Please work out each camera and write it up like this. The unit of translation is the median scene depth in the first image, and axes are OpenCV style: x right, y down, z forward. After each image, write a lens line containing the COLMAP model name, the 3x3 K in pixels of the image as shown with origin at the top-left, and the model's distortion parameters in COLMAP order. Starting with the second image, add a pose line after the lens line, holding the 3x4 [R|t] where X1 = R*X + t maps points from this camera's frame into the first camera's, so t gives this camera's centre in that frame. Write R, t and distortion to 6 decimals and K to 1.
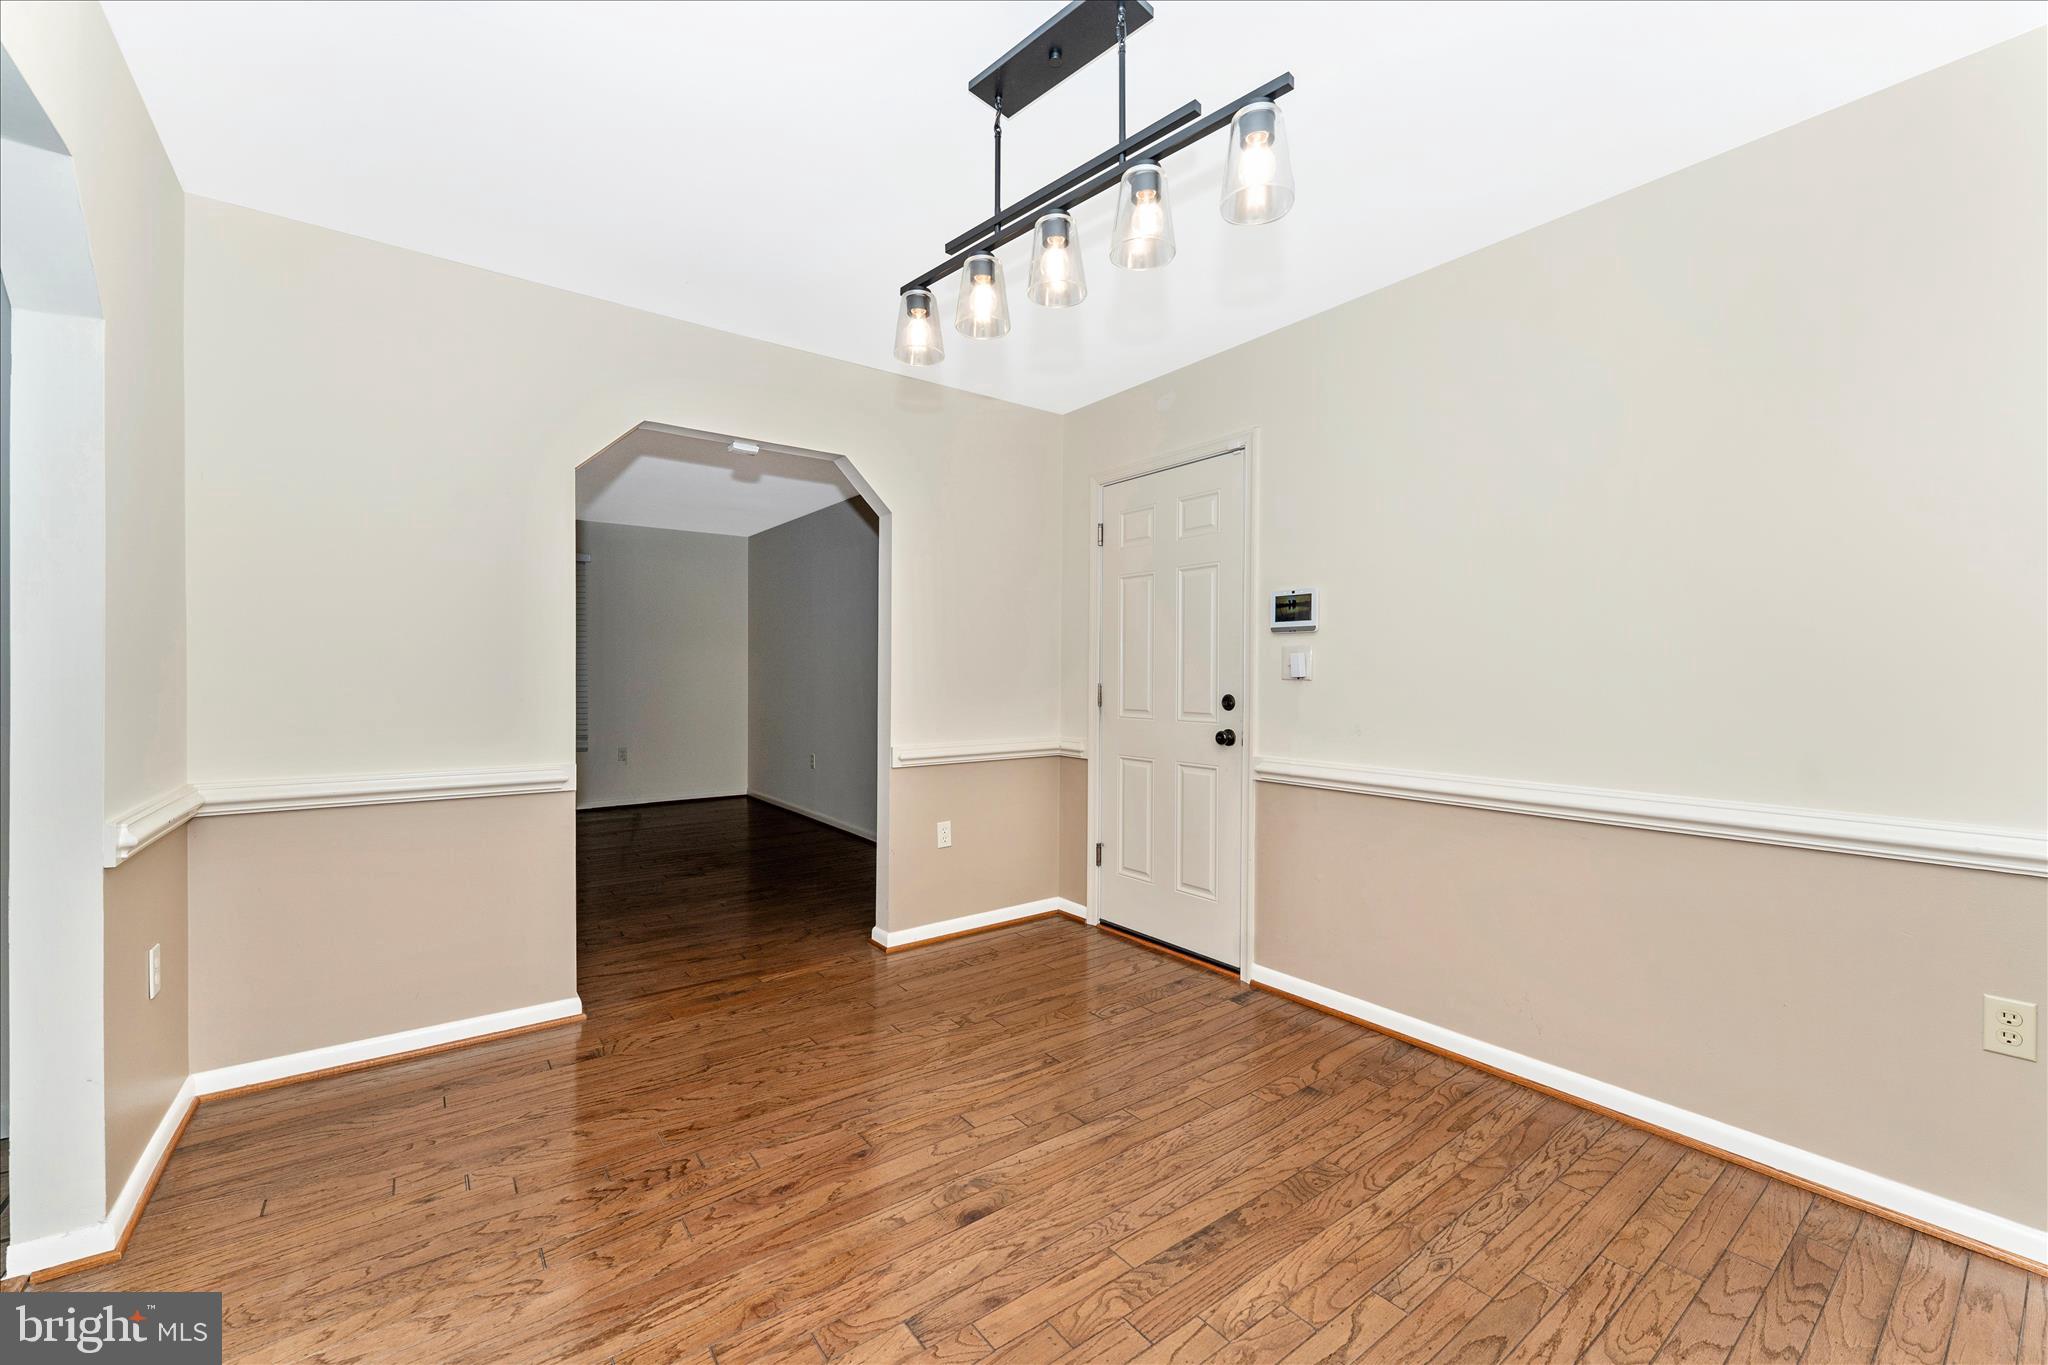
lens RADIAL K [[800.8, 0, 1024.0], [0, 800.8, 682.5], [0, 0, 1]] dist [-0.001986, -0.000166]
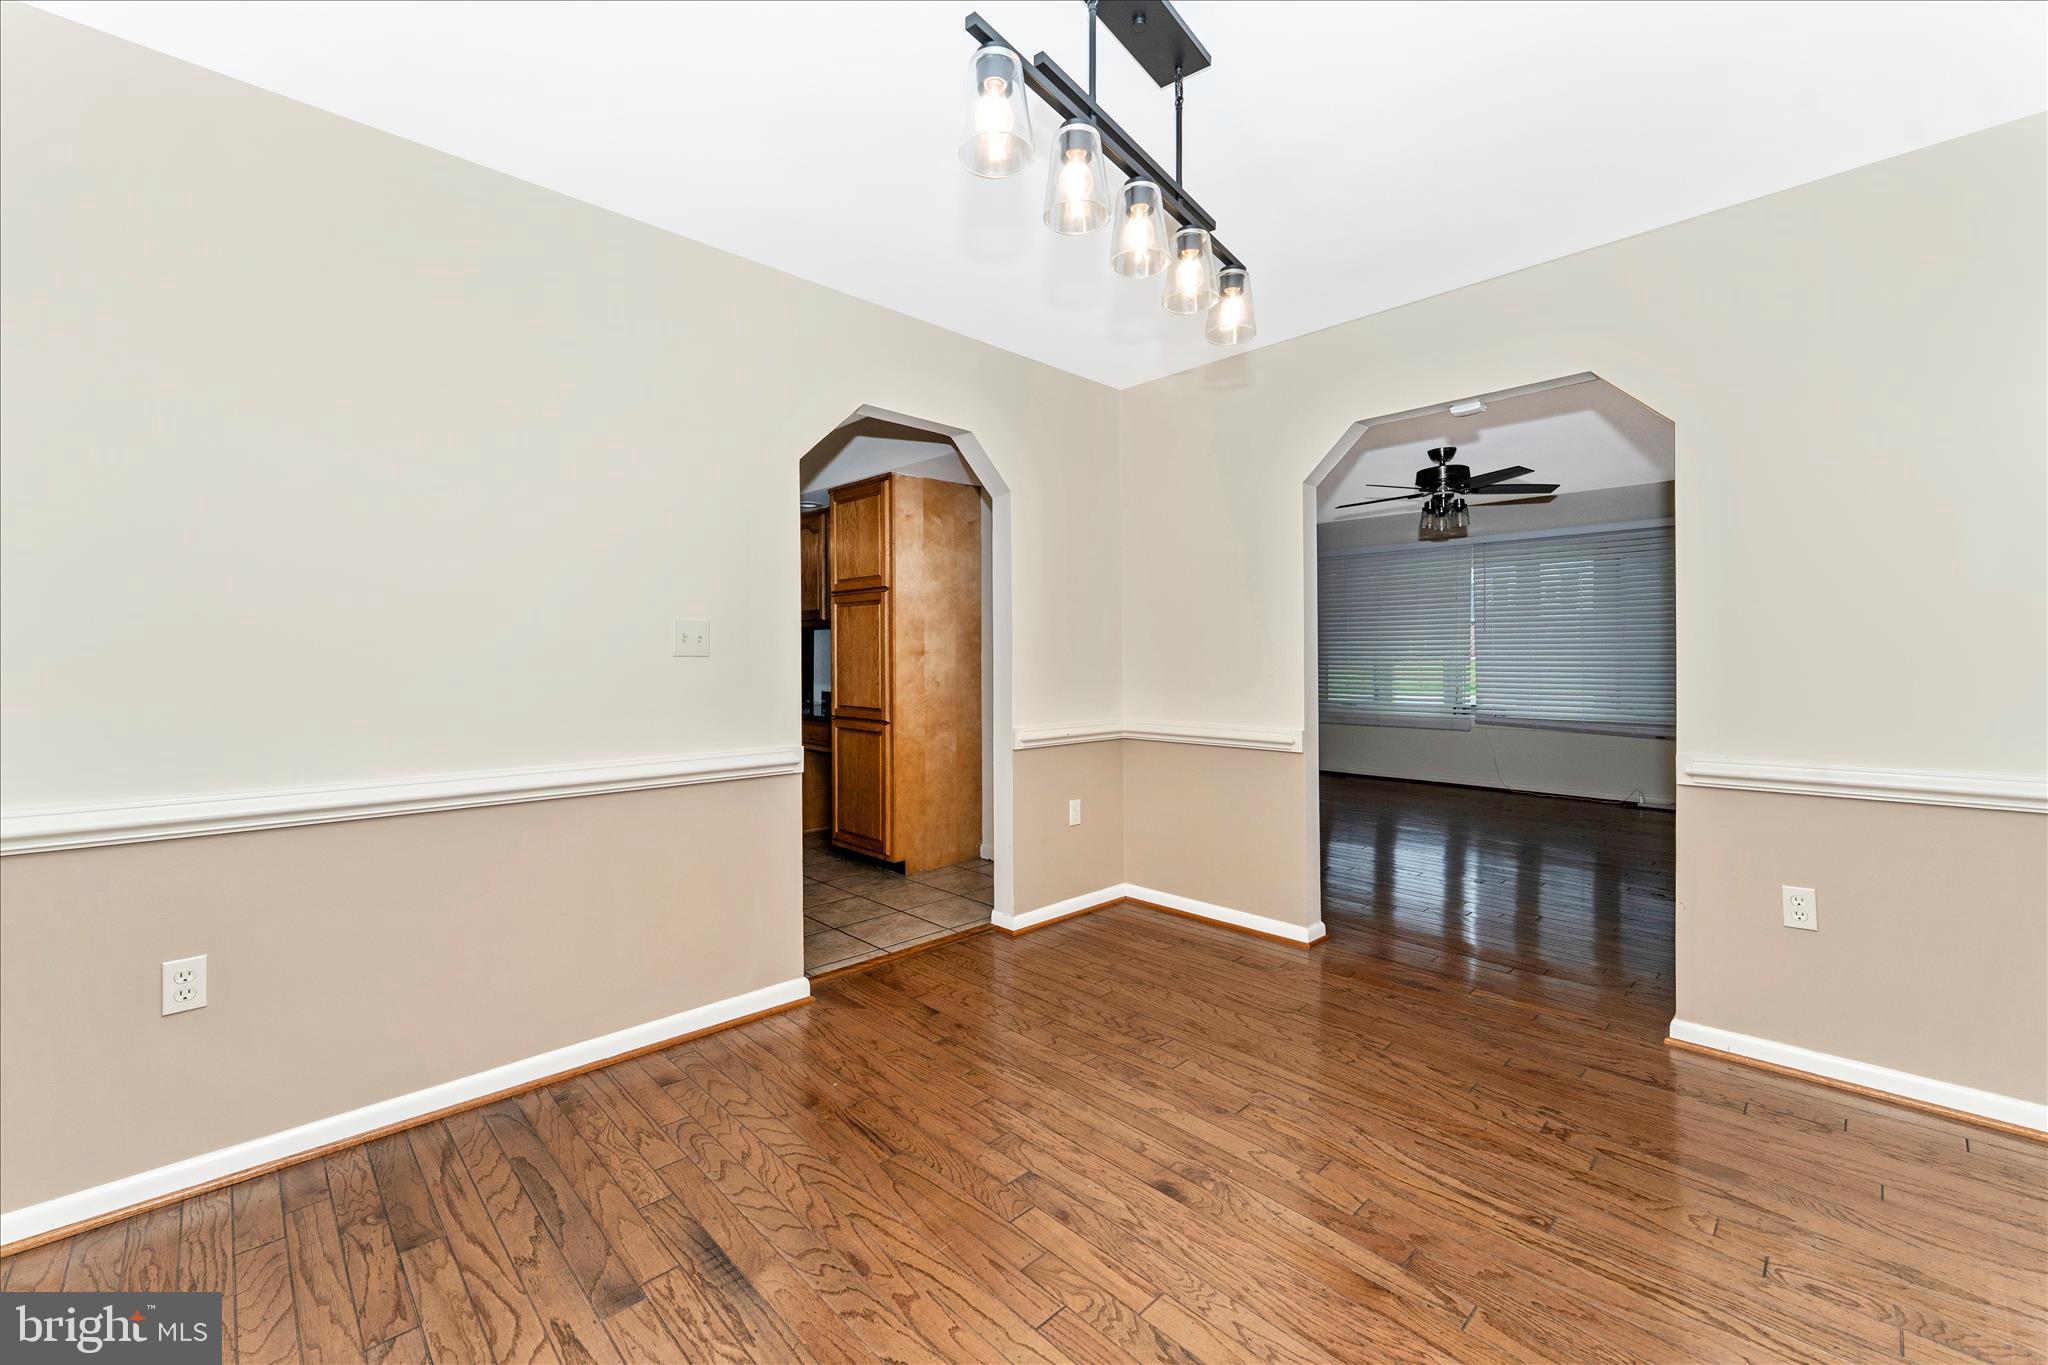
lens RADIAL K [[798.3, 0, 1015.9], [0, 798.3, 663.3], [0, 0, 1]] dist [0.000042, 0.000007]
pose [[0.153031, 0.002885, -0.988217, 0.778353], [-0.001146, 0.999996, 0.002742, -0.002353], [0.988221, 0.000713, 0.153034, 0.563016]]
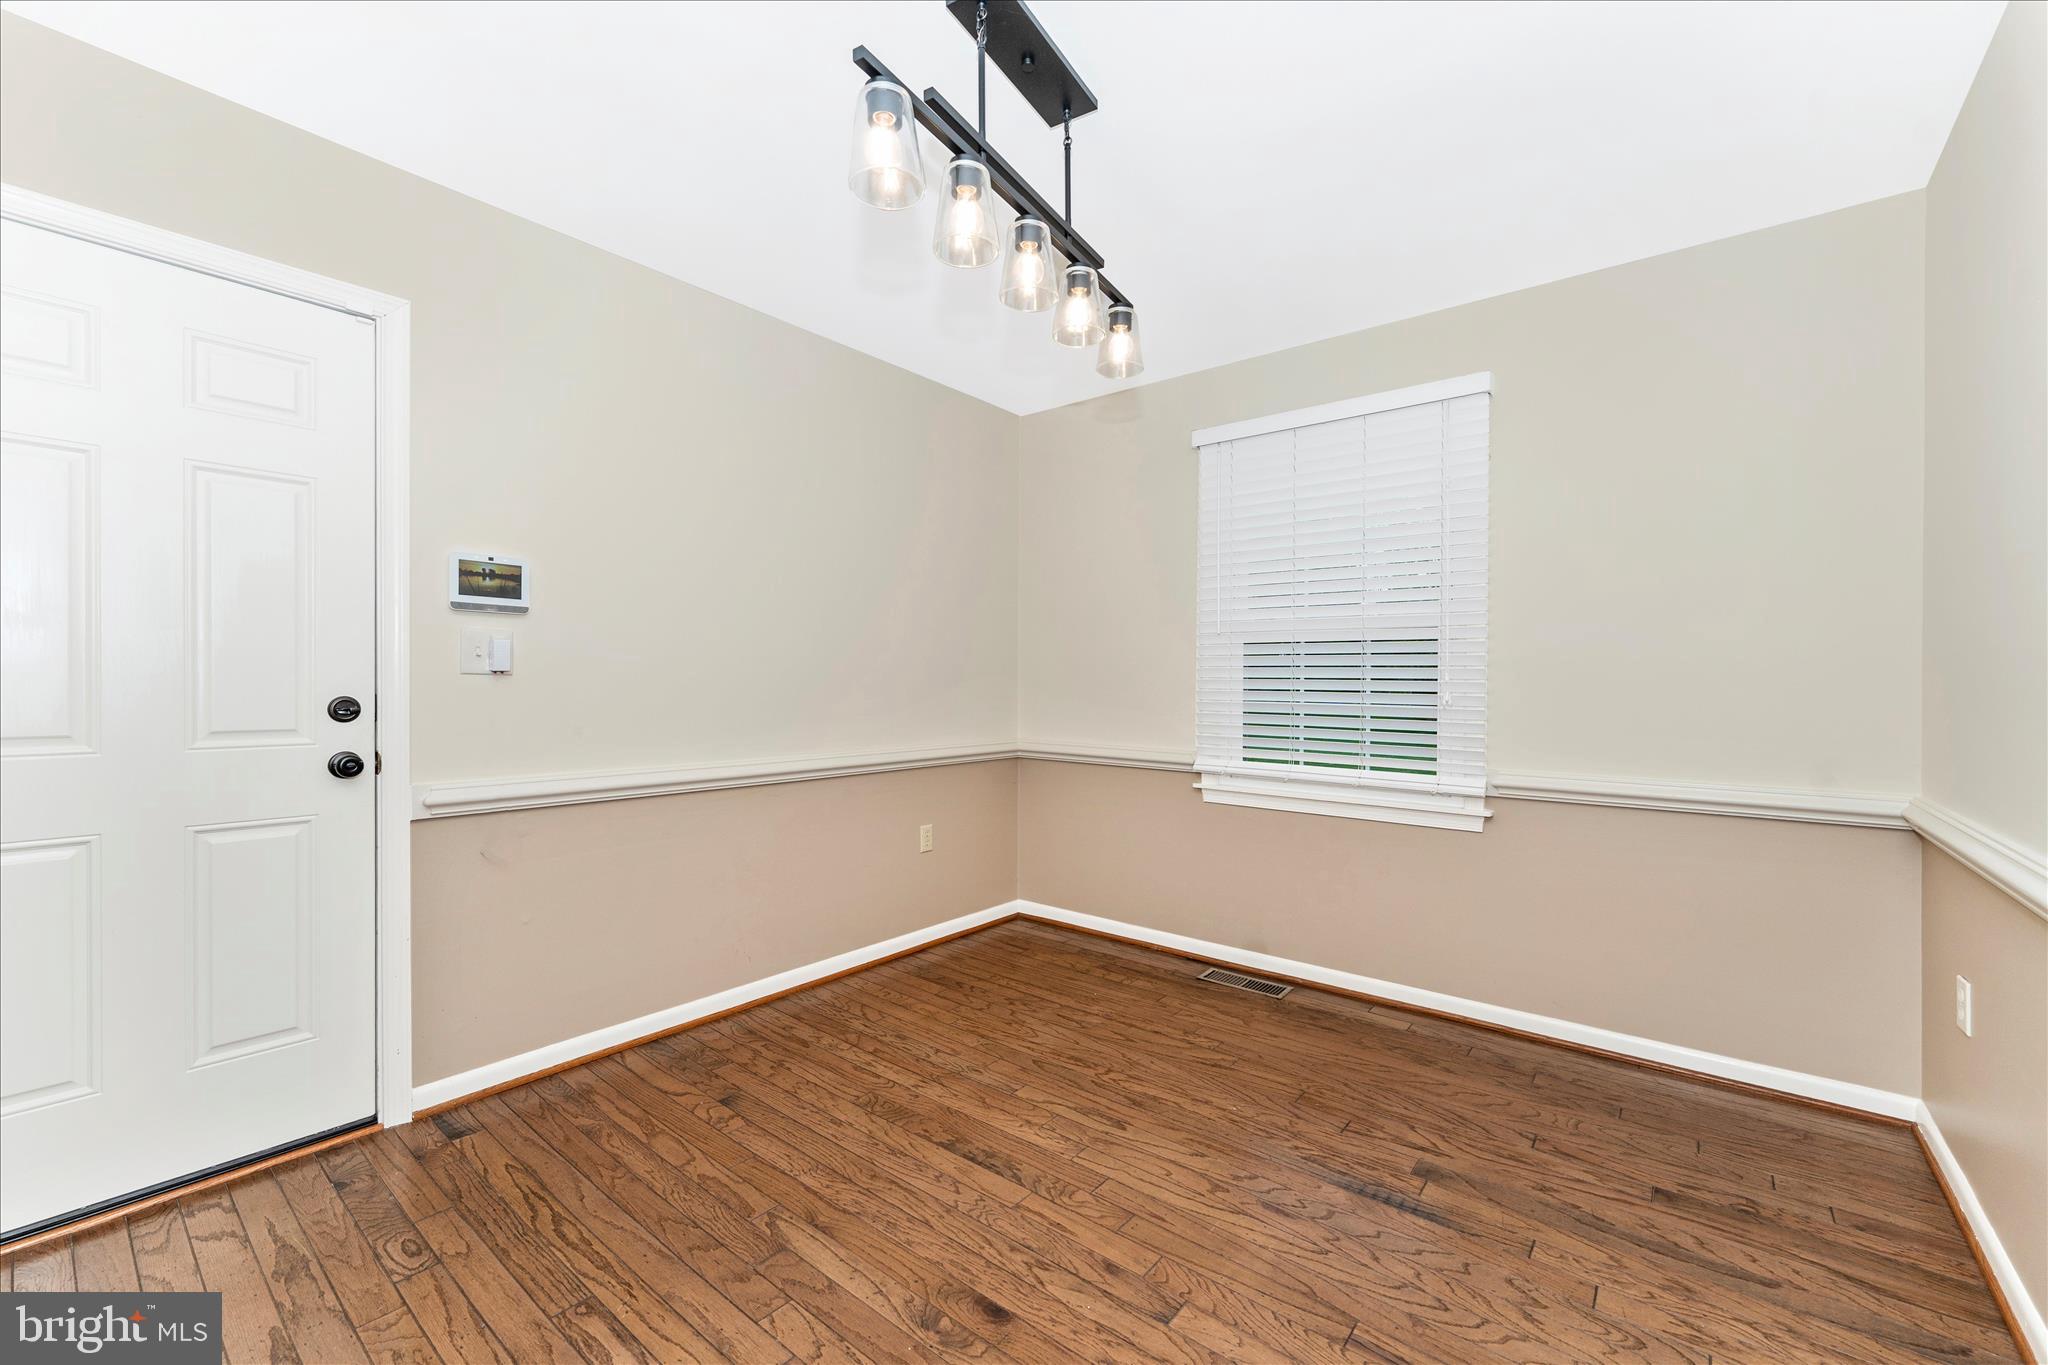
lens RADIAL K [[882.3, 0, 970.0], [0, 882.3, 675.8], [0, 0, 1]] dist [0.000197, -0.000233]
pose [[-0.220760, -0.003293, 0.975323, -0.836275], [-0.005294, 0.999984, 0.002178, -0.008757], [-0.975314, -0.004682, -0.220774, 1.064925]]
